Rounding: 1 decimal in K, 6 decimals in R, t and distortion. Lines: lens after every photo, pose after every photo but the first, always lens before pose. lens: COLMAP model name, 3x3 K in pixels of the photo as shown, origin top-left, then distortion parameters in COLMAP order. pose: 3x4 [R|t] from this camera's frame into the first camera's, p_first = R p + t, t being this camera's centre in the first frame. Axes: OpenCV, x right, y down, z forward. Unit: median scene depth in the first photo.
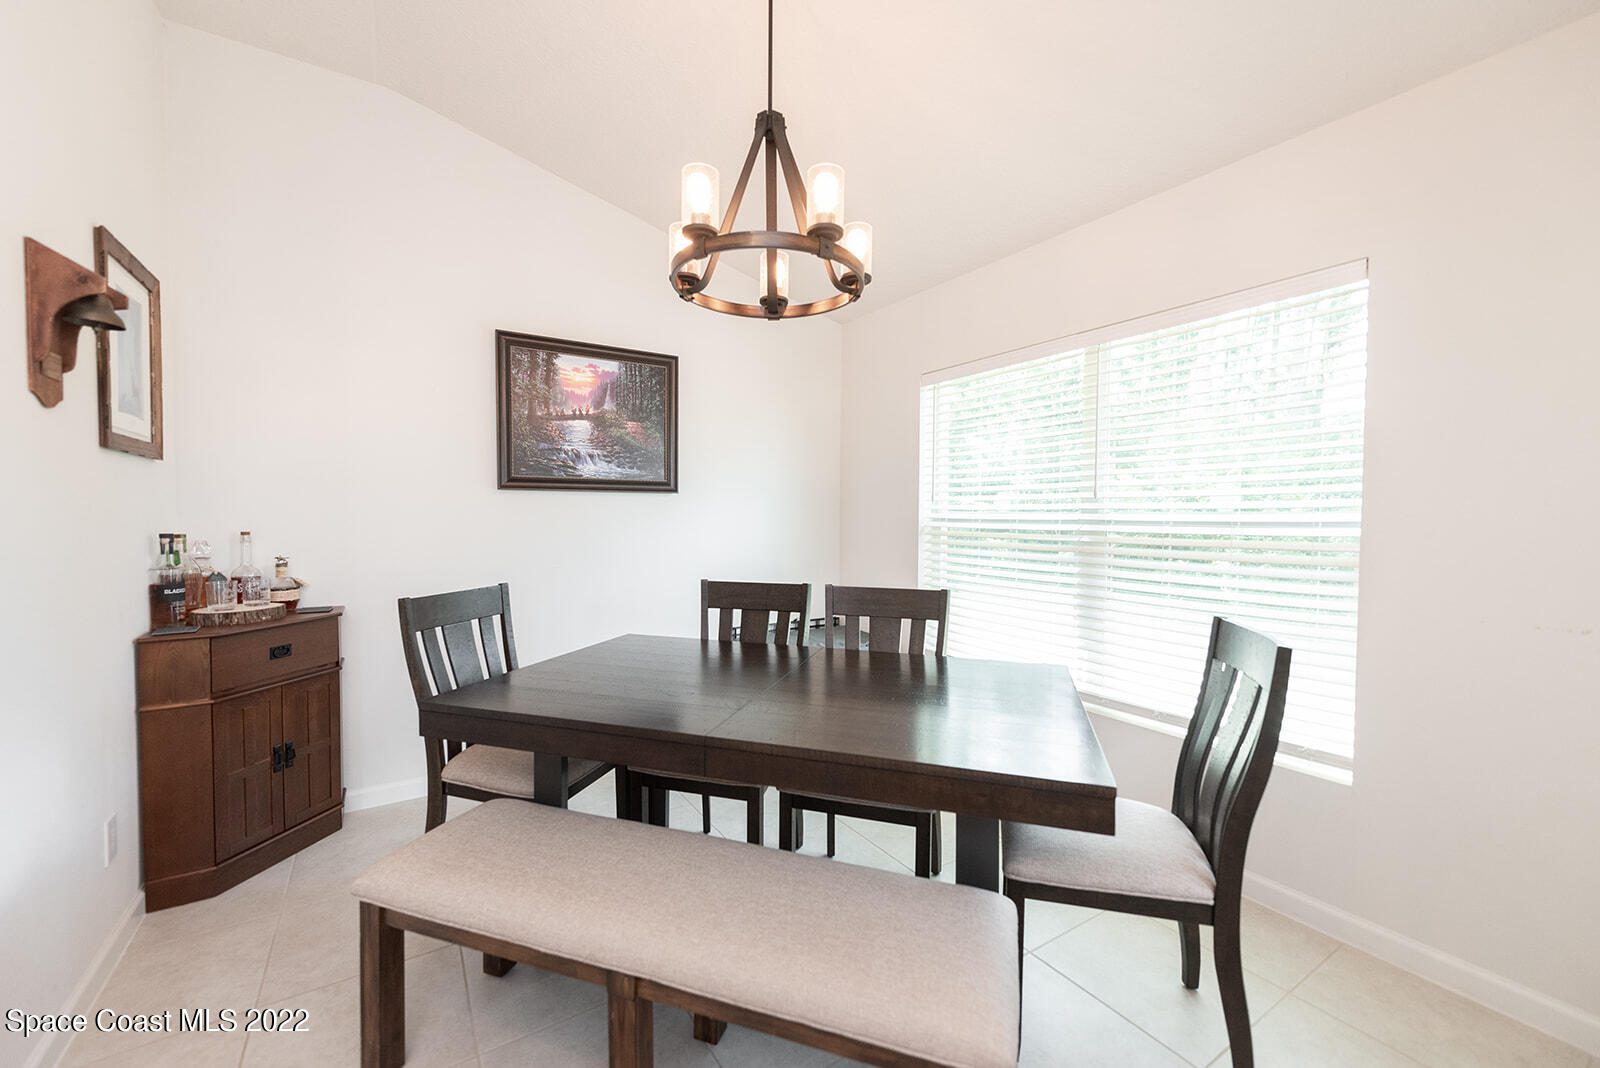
lens RADIAL K [[638.2, 0, 797.5], [0, 638.2, 527.6], [0, 0, 1]] dist [0.009725, -0.001537]
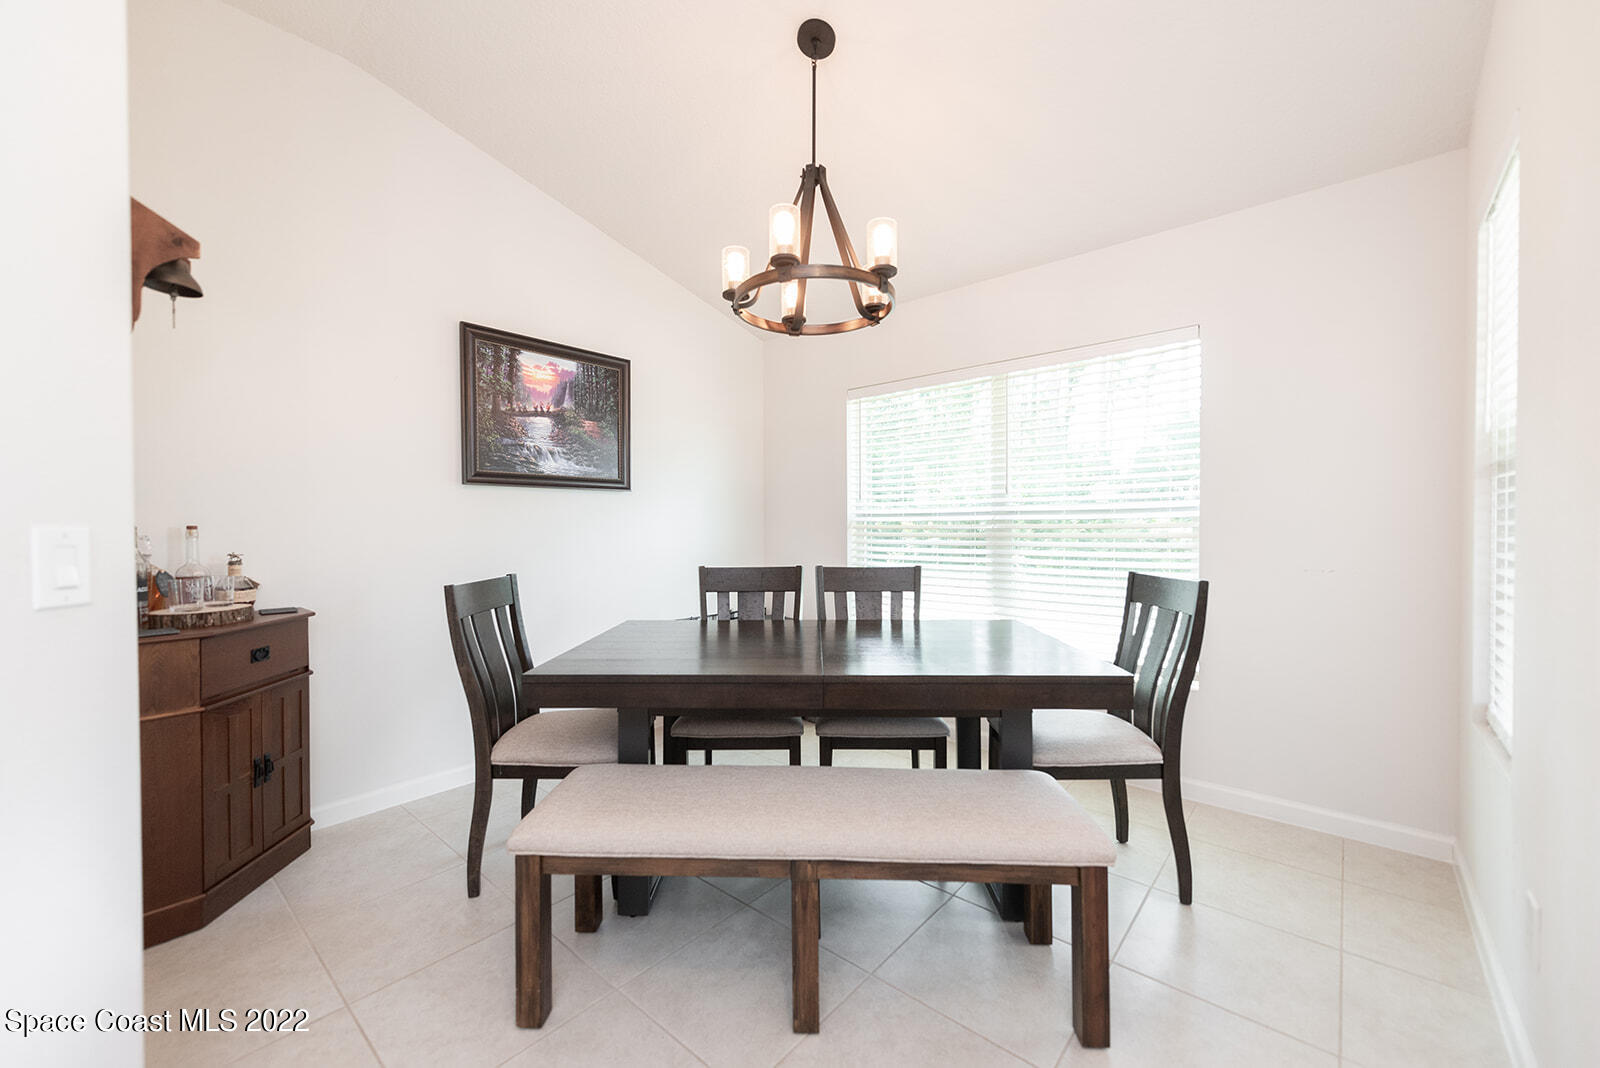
lens RADIAL K [[638.2, 0, 783.5], [0, 638.2, 526.6], [0, 0, 1]] dist [0.009725, -0.001537]
pose [[0.959238, -0.009938, 0.282425, -0.330103], [0.016541, 0.999643, -0.021005, 0.040669], [-0.282115, 0.024820, 0.959059, -0.089119]]
